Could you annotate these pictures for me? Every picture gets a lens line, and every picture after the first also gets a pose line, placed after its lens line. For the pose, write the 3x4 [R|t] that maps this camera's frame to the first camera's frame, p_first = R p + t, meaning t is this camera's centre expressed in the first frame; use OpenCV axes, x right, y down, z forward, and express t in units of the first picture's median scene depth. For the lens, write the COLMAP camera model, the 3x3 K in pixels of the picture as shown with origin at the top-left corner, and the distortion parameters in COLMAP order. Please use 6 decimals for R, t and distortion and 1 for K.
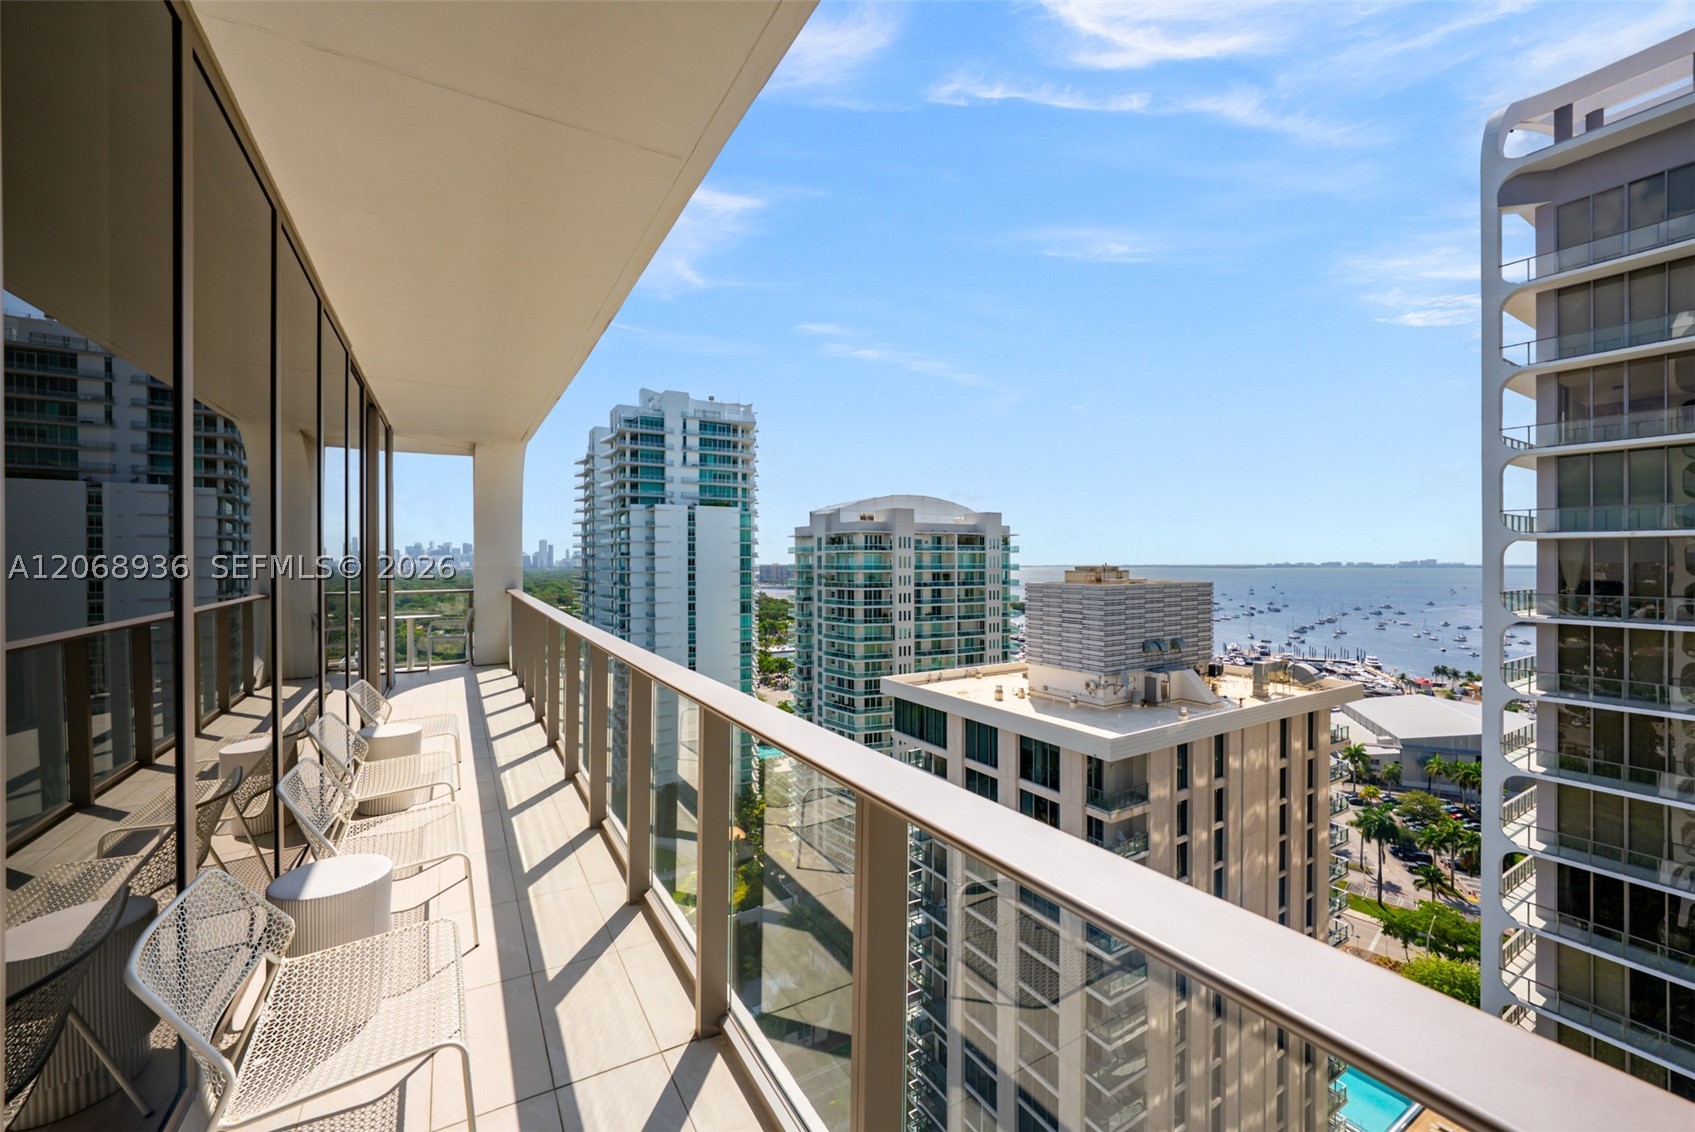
lens RADIAL K [[658.3, 0, 839.6], [0, 658.3, 562.5], [0, 0, 1]] dist [-0.024537, -0.000107]
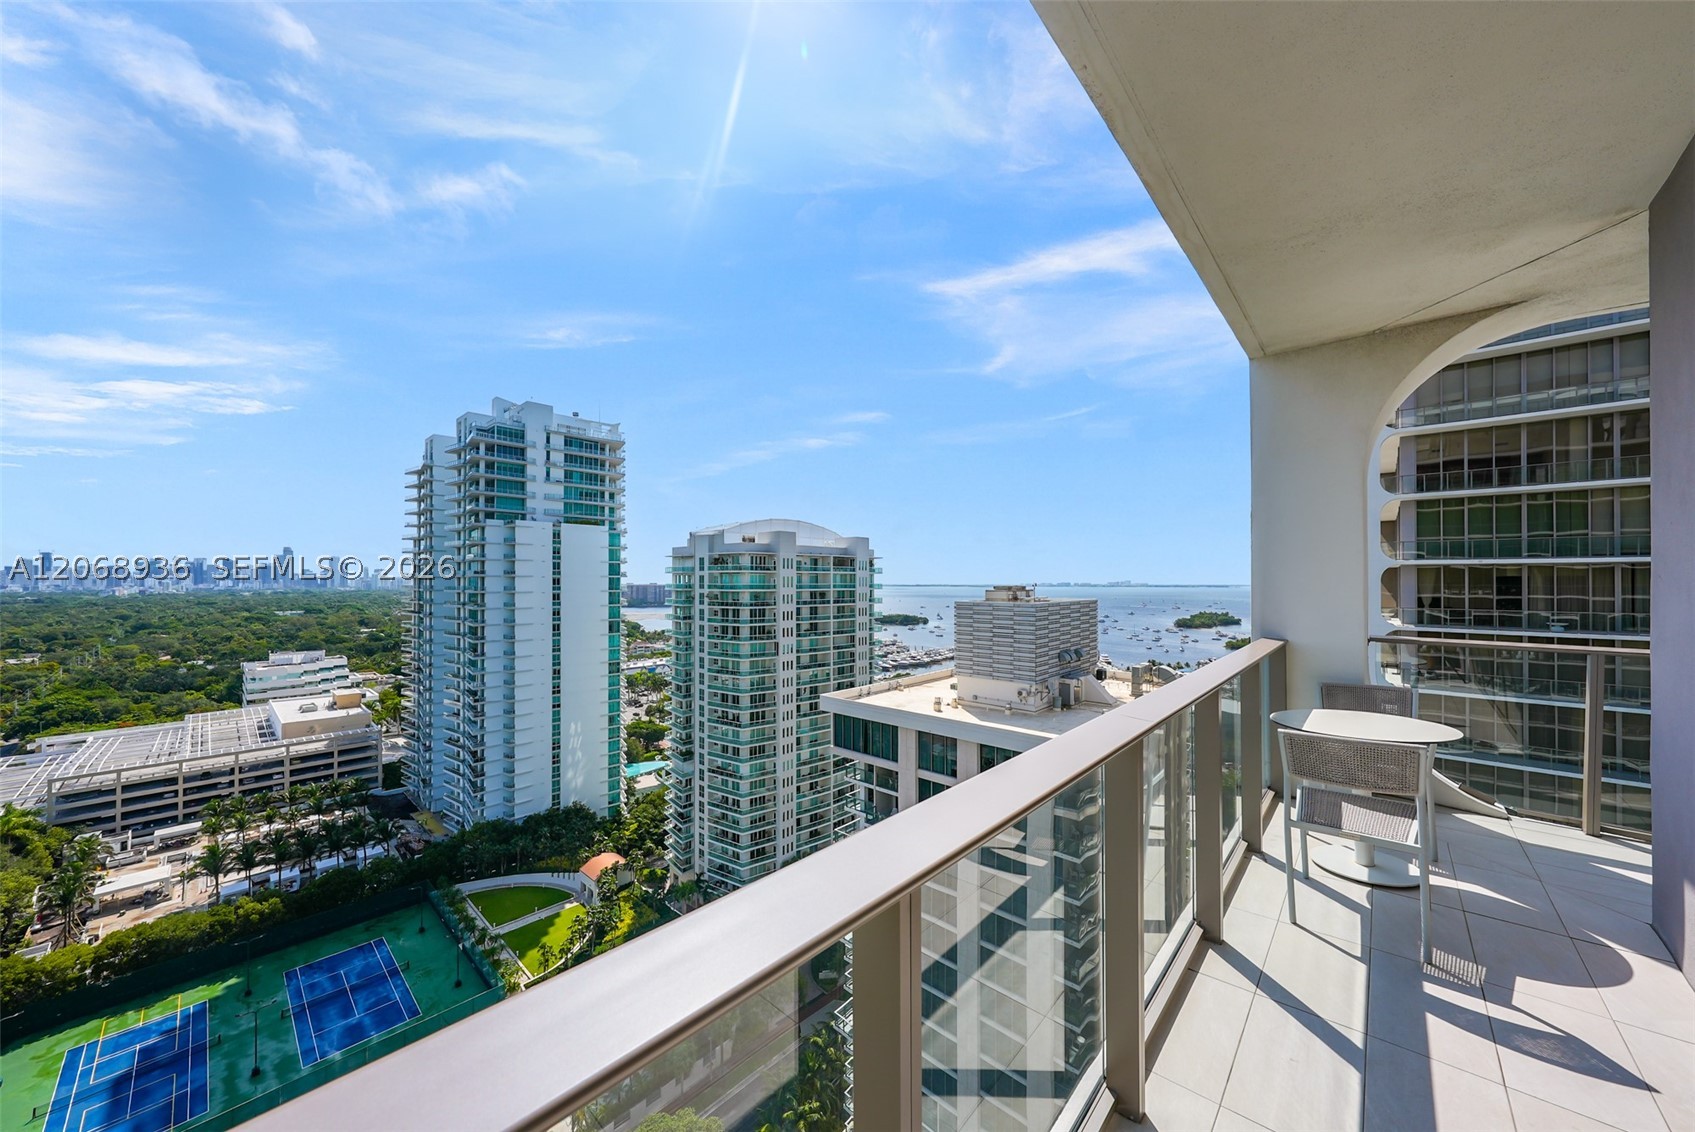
lens RADIAL K [[589.2, 0, 844.9], [0, 589.2, 578.0], [0, 0, 1]] dist [-0.000443, 0.000406]
pose [[0.957324, 0.003777, 0.288993, -0.083243], [-0.001665, 0.999970, -0.007554, 0.000337], [-0.289013, 0.006751, 0.957301, 0.057609]]
